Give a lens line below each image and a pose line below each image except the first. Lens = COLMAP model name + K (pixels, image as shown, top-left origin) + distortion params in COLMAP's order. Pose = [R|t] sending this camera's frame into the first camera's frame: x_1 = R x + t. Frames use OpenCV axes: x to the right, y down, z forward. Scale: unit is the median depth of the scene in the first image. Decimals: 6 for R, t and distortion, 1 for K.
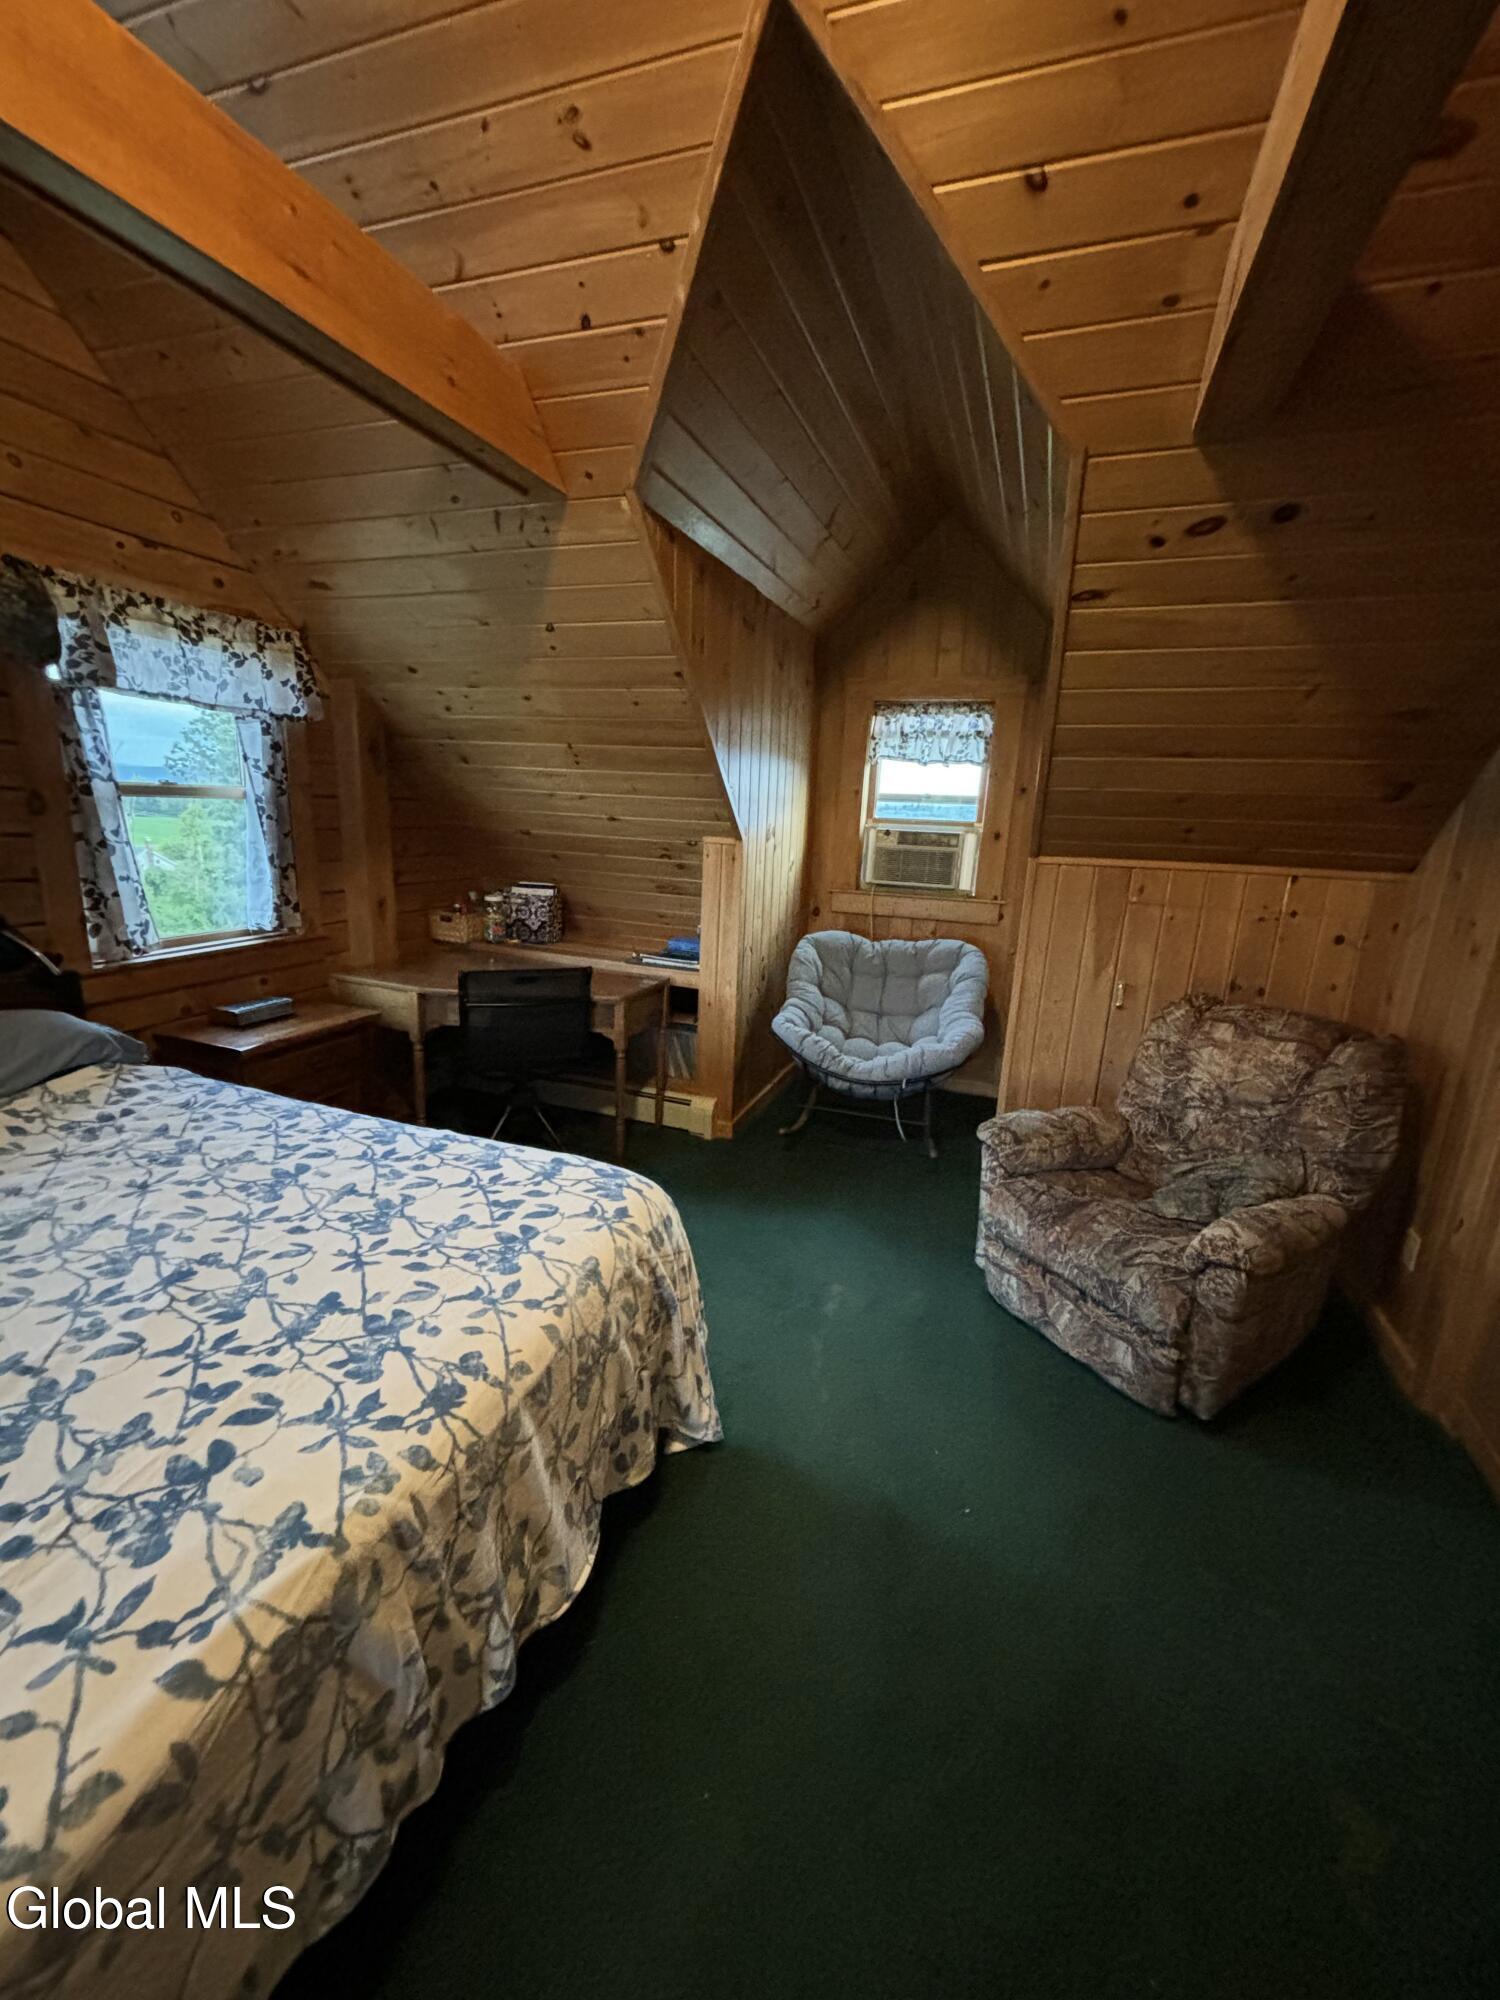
lens RADIAL K [[812.2, 0, 745.5], [0, 812.2, 995.0], [0, 0, 1]] dist [0.003672, -0.000584]
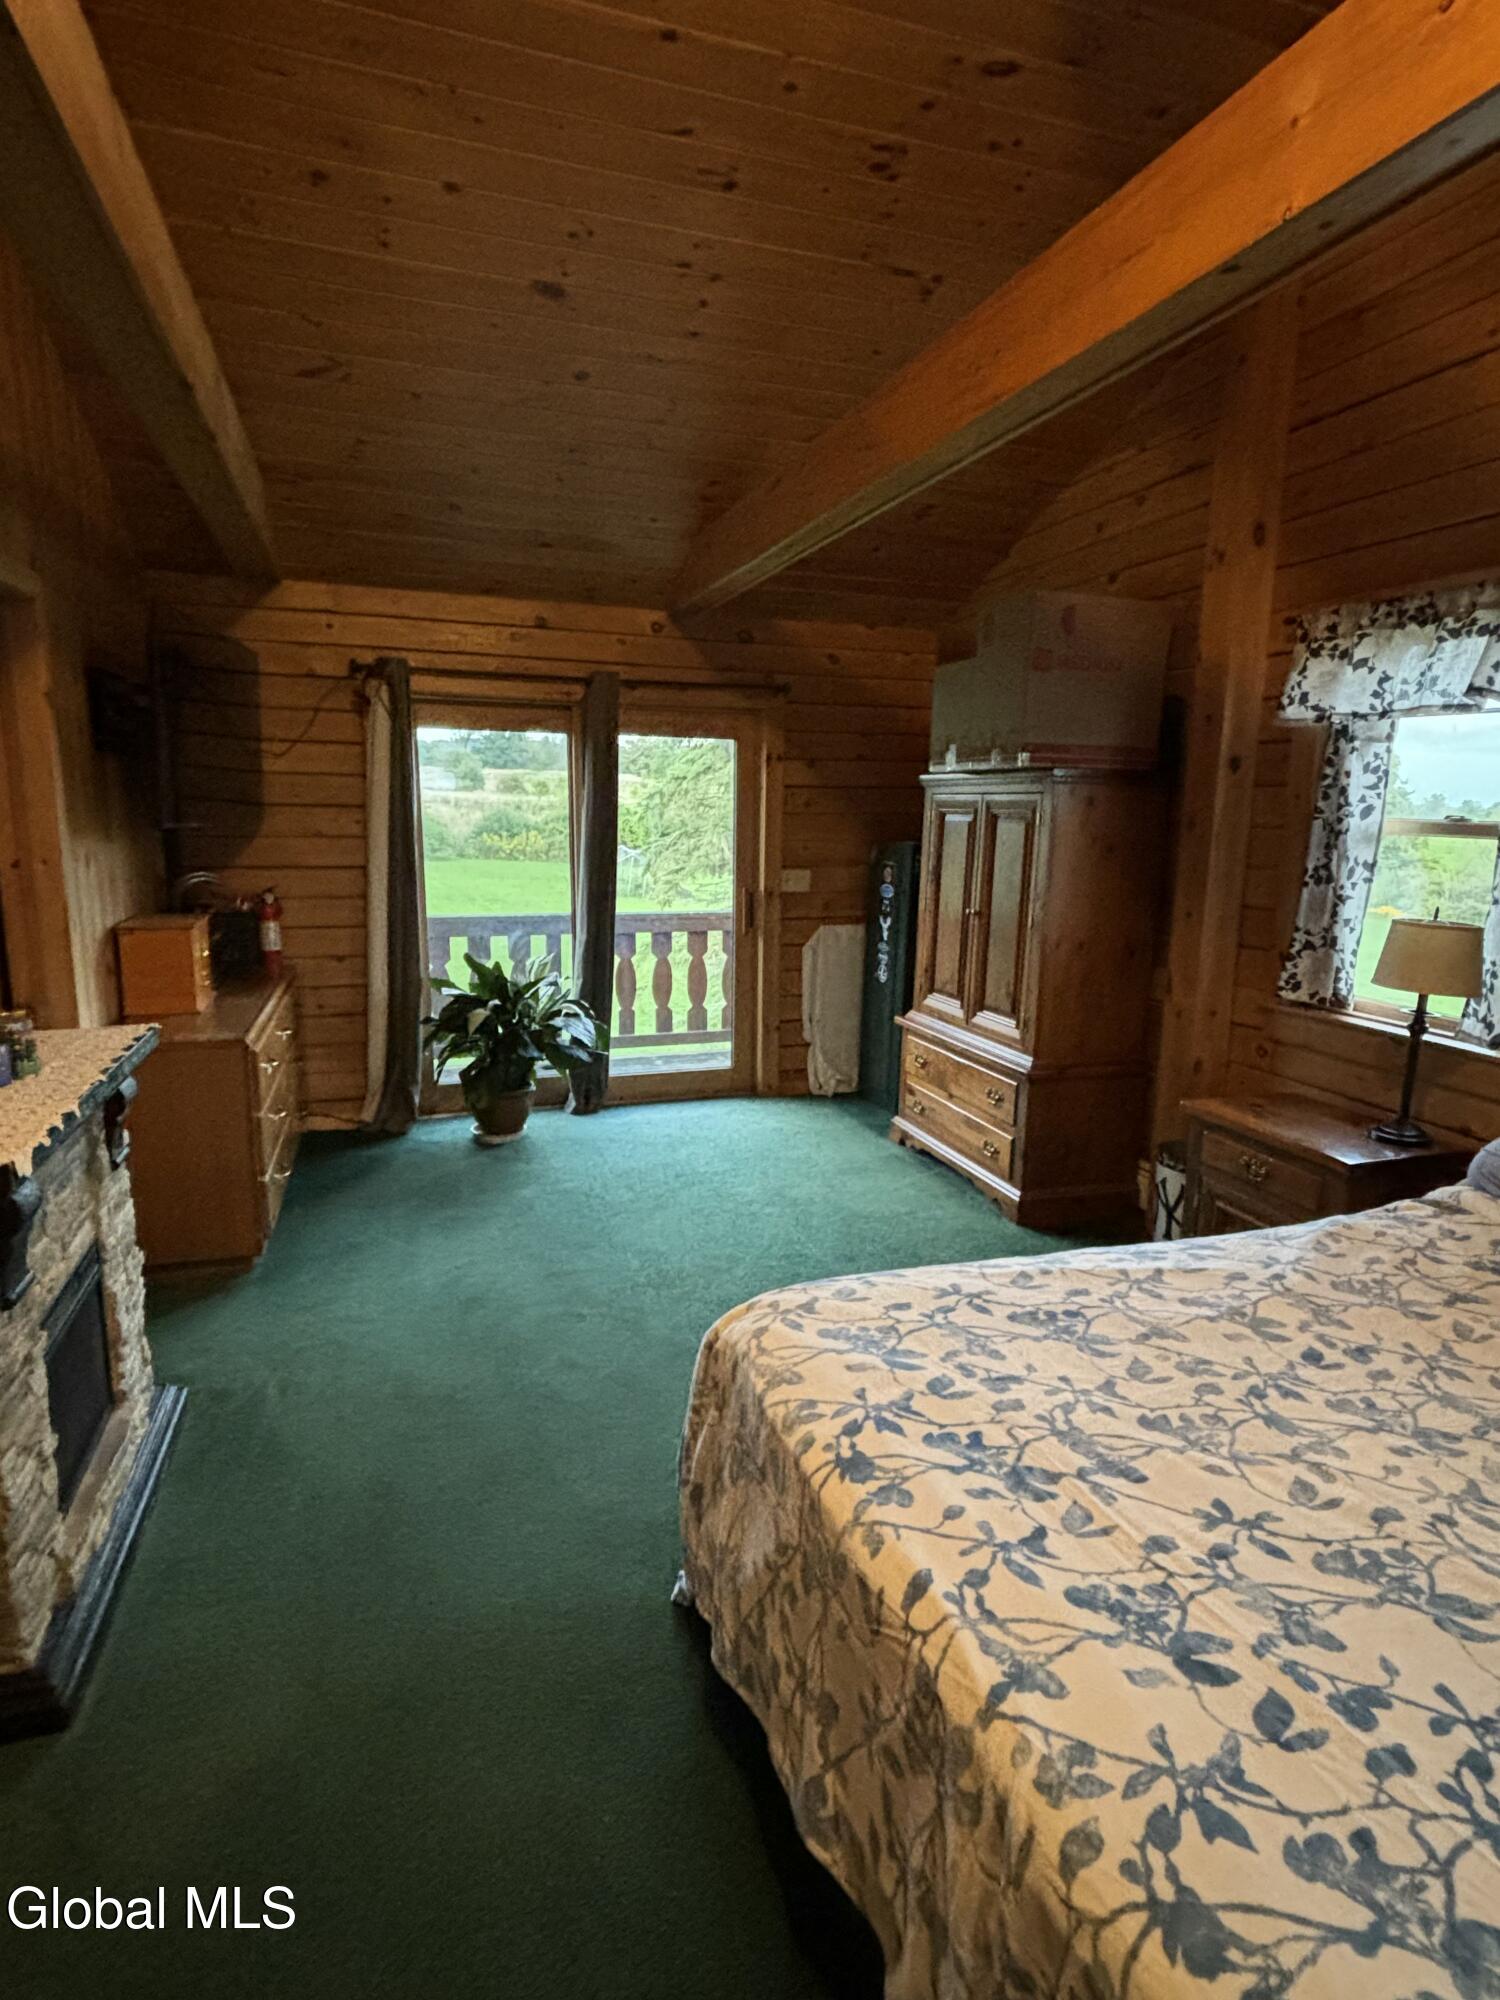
lens RADIAL K [[1078.6, 0, 747.1], [0, 1078.6, 1014.9], [0, 0, 1]] dist [-0.003522, -0.006657]
pose [[-0.783573, 0.065847, -0.617800, 0.159278], [-0.192555, 0.919669, 0.342245, -0.152685], [0.590707, 0.387134, -0.707949, 0.678208]]
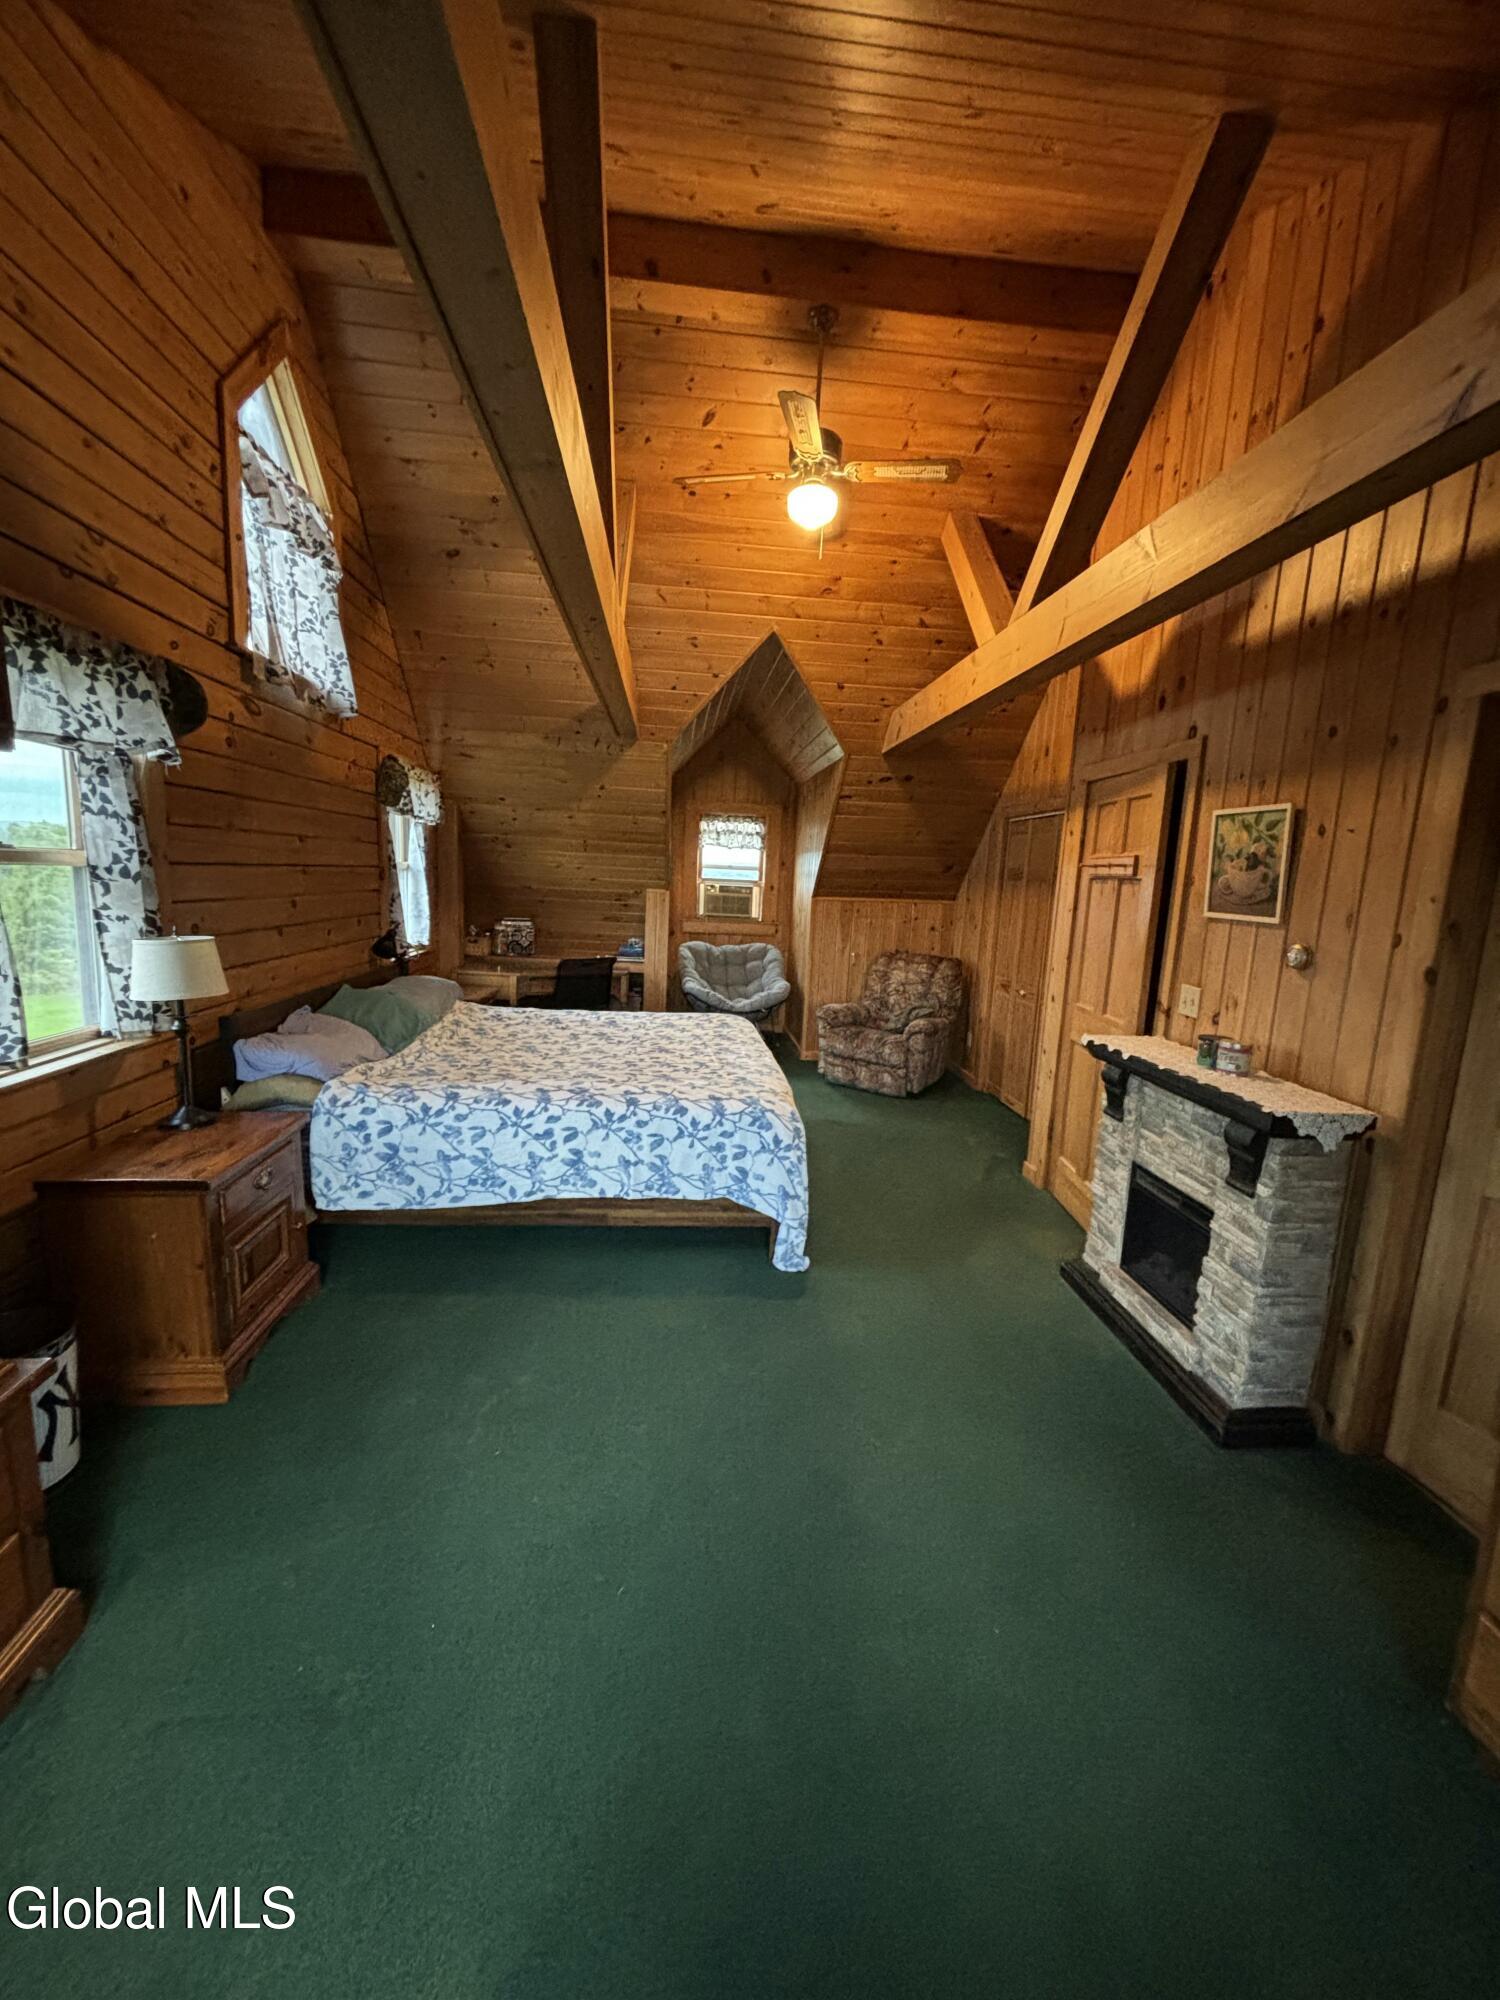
lens RADIAL K [[812.2, 0, 736.3], [0, 812.2, 994.0], [0, 0, 1]] dist [0.003672, -0.000584]
pose [[0.910985, -0.061841, 0.407777, -1.181756], [0.089050, 0.994867, -0.048064, 0.279981], [-0.402711, 0.080098, 0.911816, -1.403424]]
